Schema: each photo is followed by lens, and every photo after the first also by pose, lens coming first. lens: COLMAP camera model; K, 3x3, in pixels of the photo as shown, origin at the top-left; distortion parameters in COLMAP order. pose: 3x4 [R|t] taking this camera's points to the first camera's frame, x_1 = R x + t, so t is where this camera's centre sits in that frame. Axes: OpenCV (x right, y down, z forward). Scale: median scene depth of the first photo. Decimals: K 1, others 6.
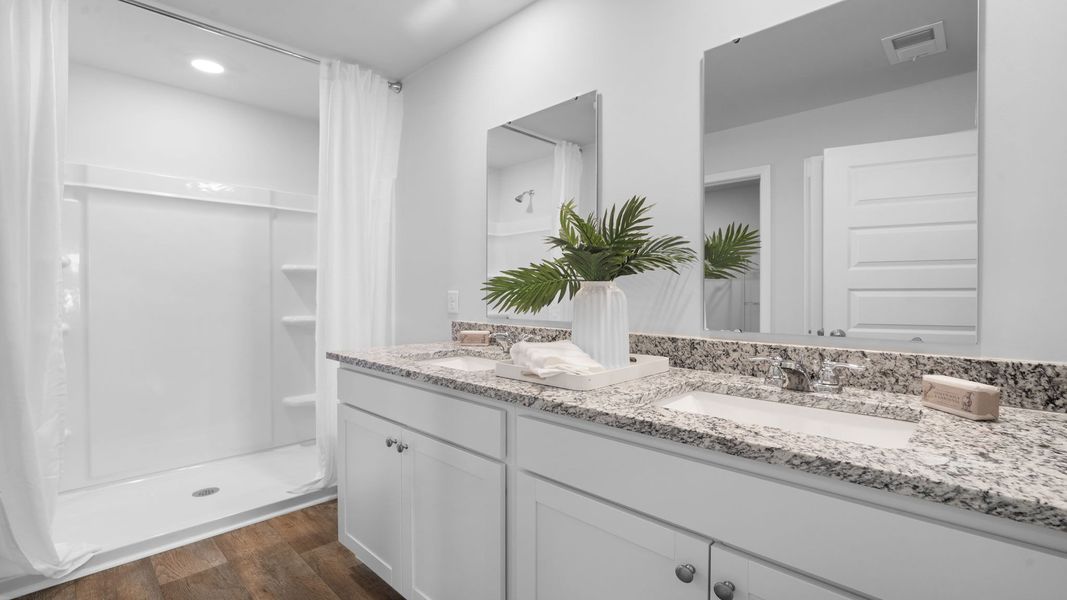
lens RADIAL K [[470.4, 0, 529.9], [0, 470.4, 298.1], [0, 0, 1]] dist [-0.012879, 0.000279]
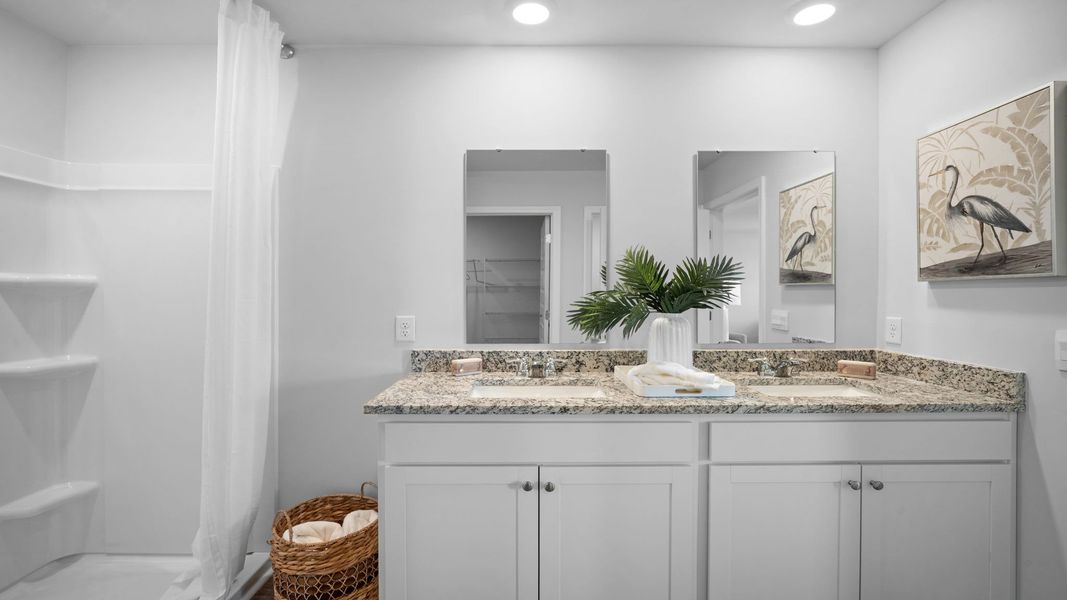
lens RADIAL K [[470.4, 0, 526.7], [0, 470.4, 296.1], [0, 0, 1]] dist [-0.012879, 0.000279]
pose [[0.711815, -0.003353, 0.702359, -1.202248], [0.008955, 0.999951, -0.004302, -0.091520], [-0.702310, 0.009352, 0.711809, 0.404392]]
